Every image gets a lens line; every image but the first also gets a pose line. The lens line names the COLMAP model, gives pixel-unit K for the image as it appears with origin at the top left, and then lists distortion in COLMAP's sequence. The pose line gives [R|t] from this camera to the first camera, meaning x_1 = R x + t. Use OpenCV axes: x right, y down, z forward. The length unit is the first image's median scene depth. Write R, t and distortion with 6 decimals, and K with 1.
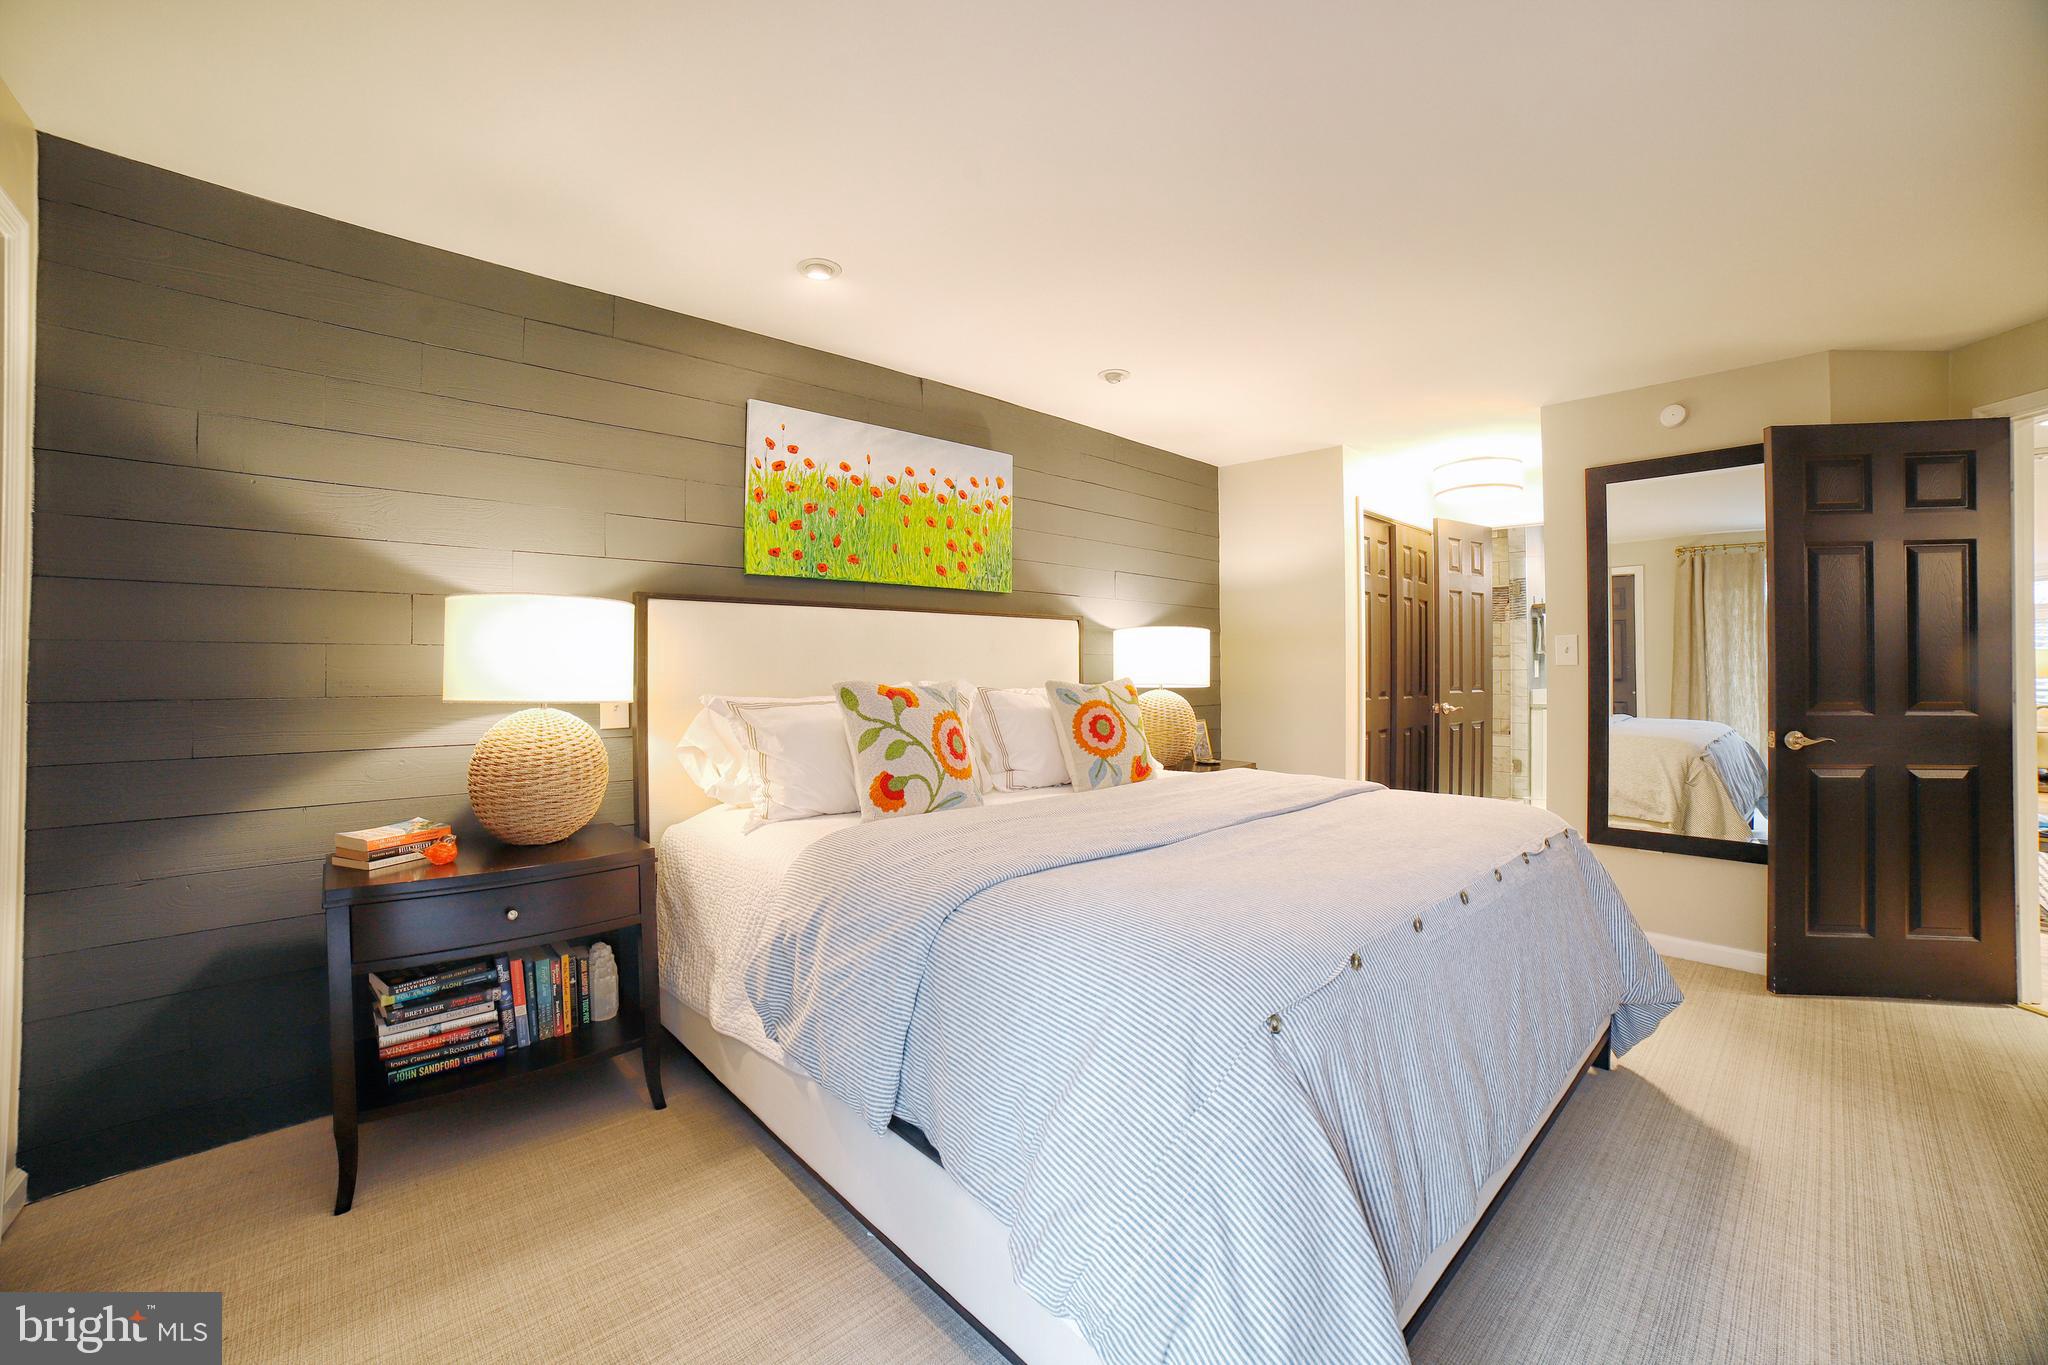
lens RADIAL K [[814.9, 0, 1022.4], [0, 814.9, 664.3], [0, 0, 1]] dist [-0.115089, 0.038428]
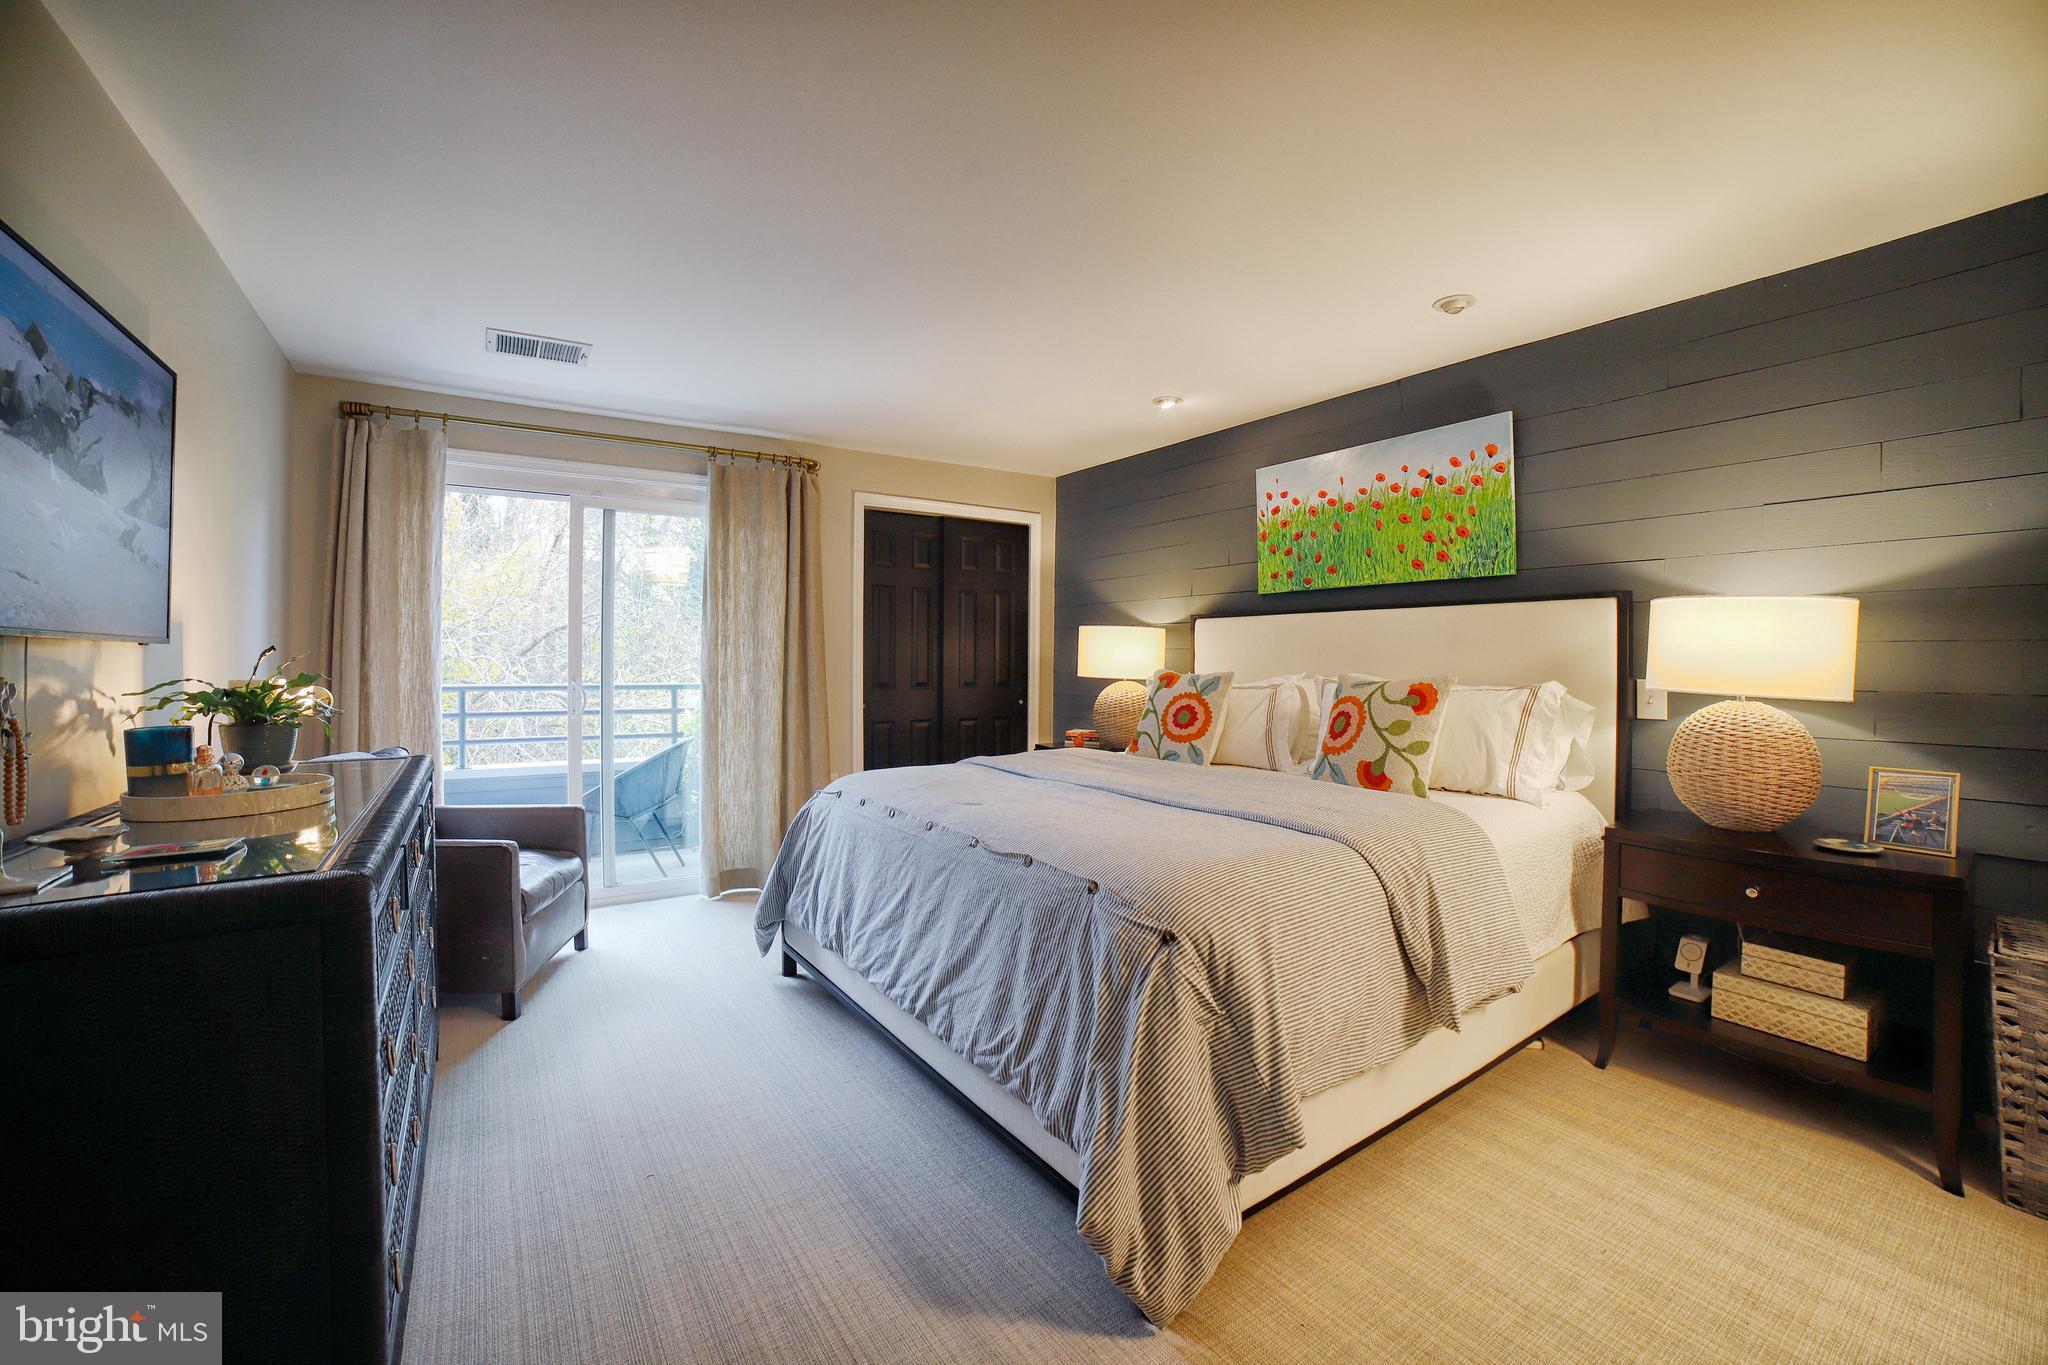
lens RADIAL K [[814.9, 0, 1022.4], [0, 814.9, 664.3], [0, 0, 1]] dist [-0.115089, 0.038428]
pose [[-0.129536, -0.000716, -0.991575, 0.992016], [-0.005713, 0.999984, 0.000024, 0.009853], [0.991558, 0.005668, -0.129538, 0.697064]]
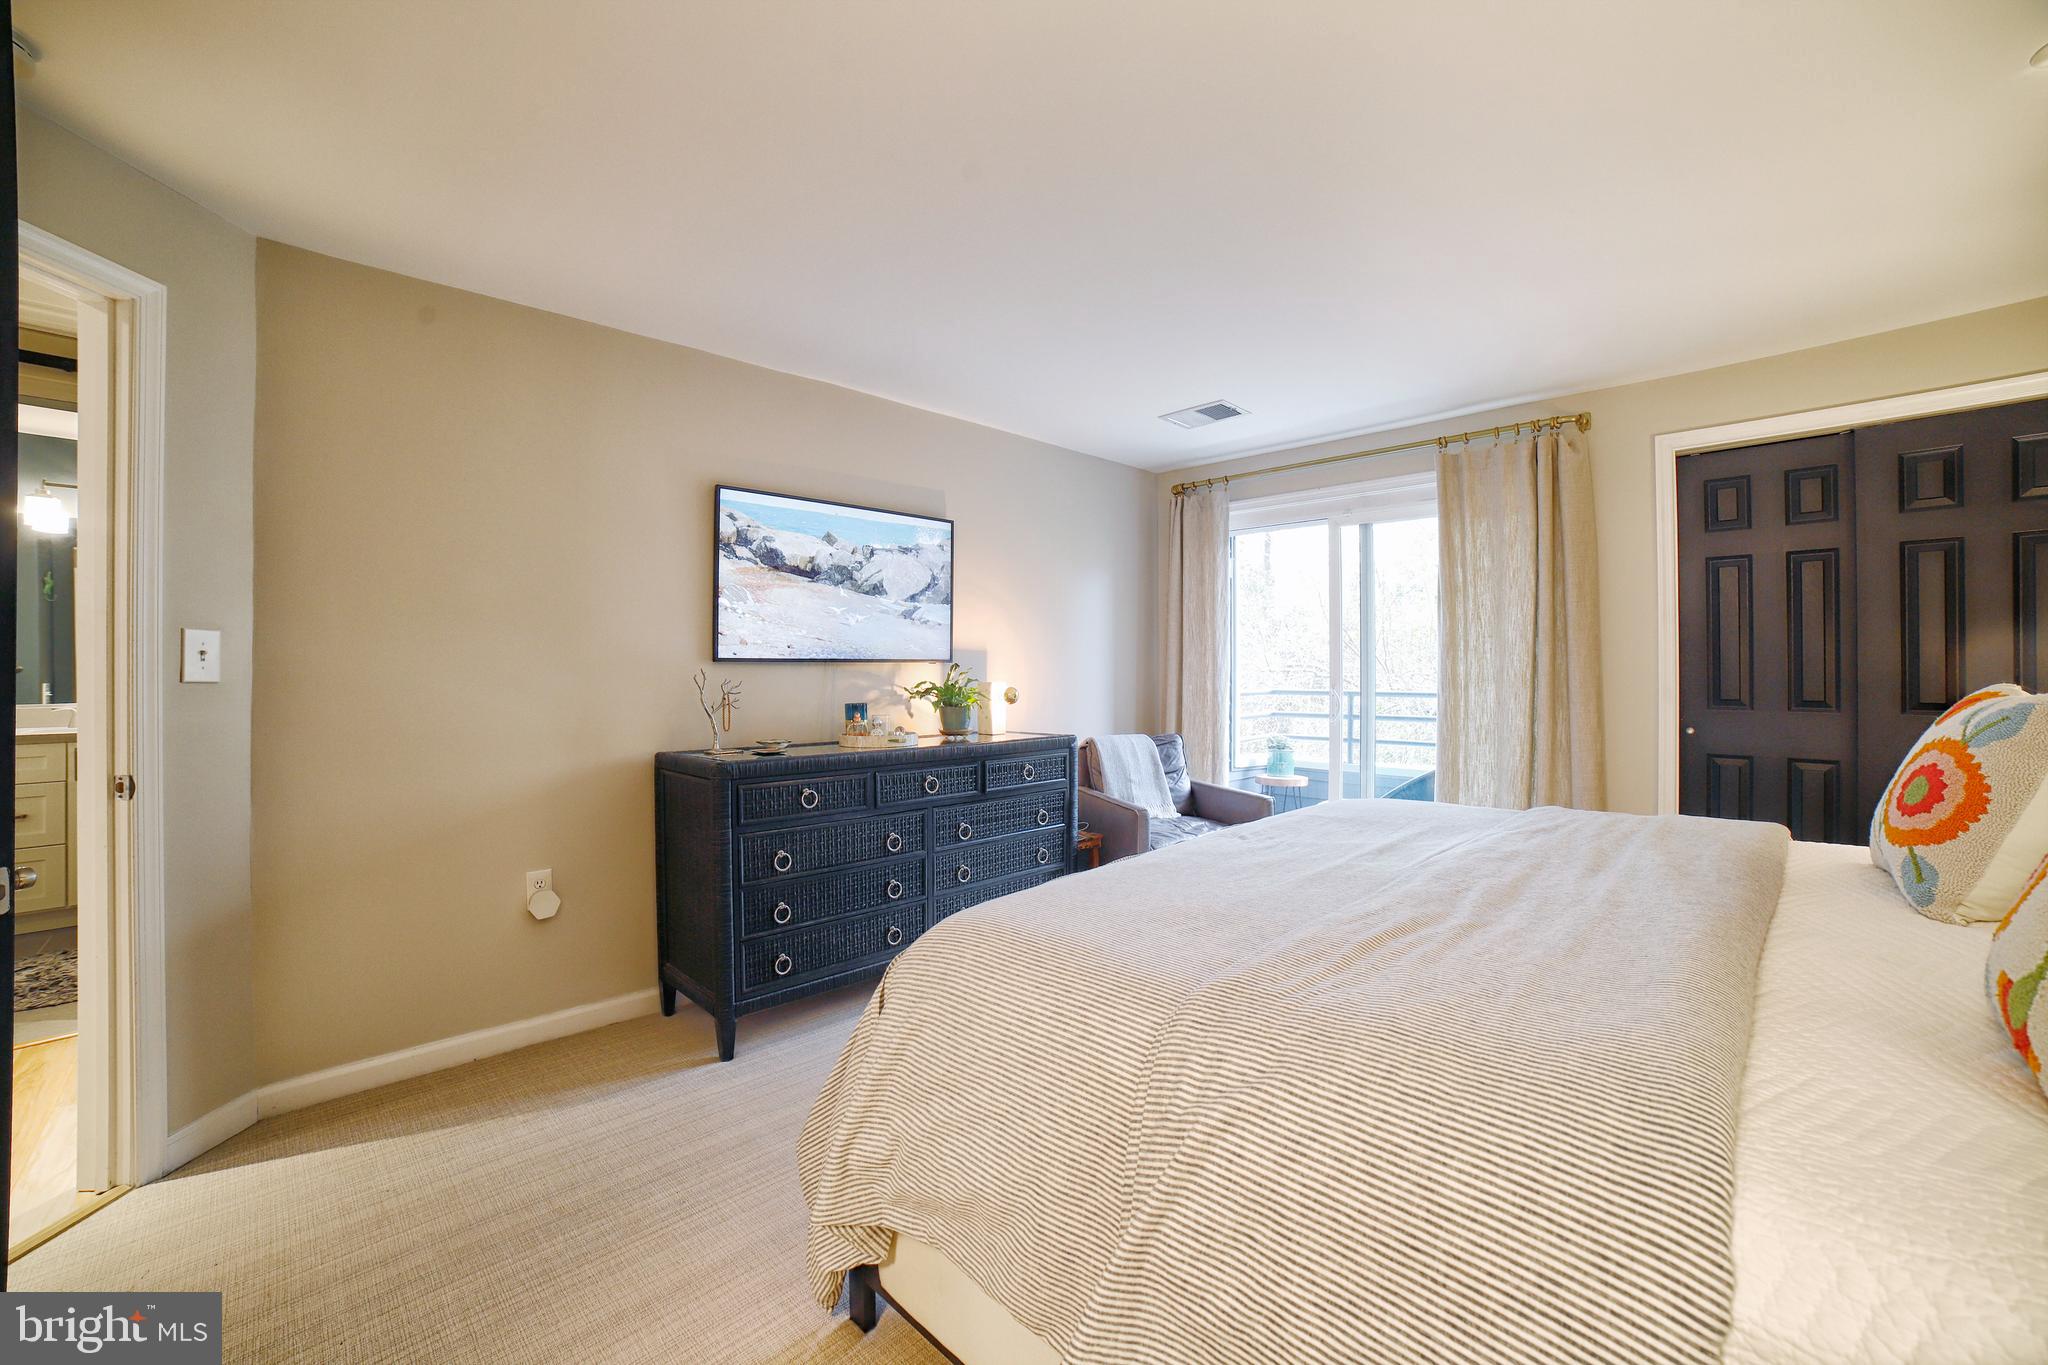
lens RADIAL K [[814.9, 0, 1022.4], [0, 814.9, 664.3], [0, 0, 1]] dist [-0.115089, 0.038428]
pose [[-0.998709, 0.001356, -0.050775, 0.459352], [0.001451, 0.999997, -0.001851, 0.003041], [0.050772, -0.001923, -0.998708, 1.184175]]
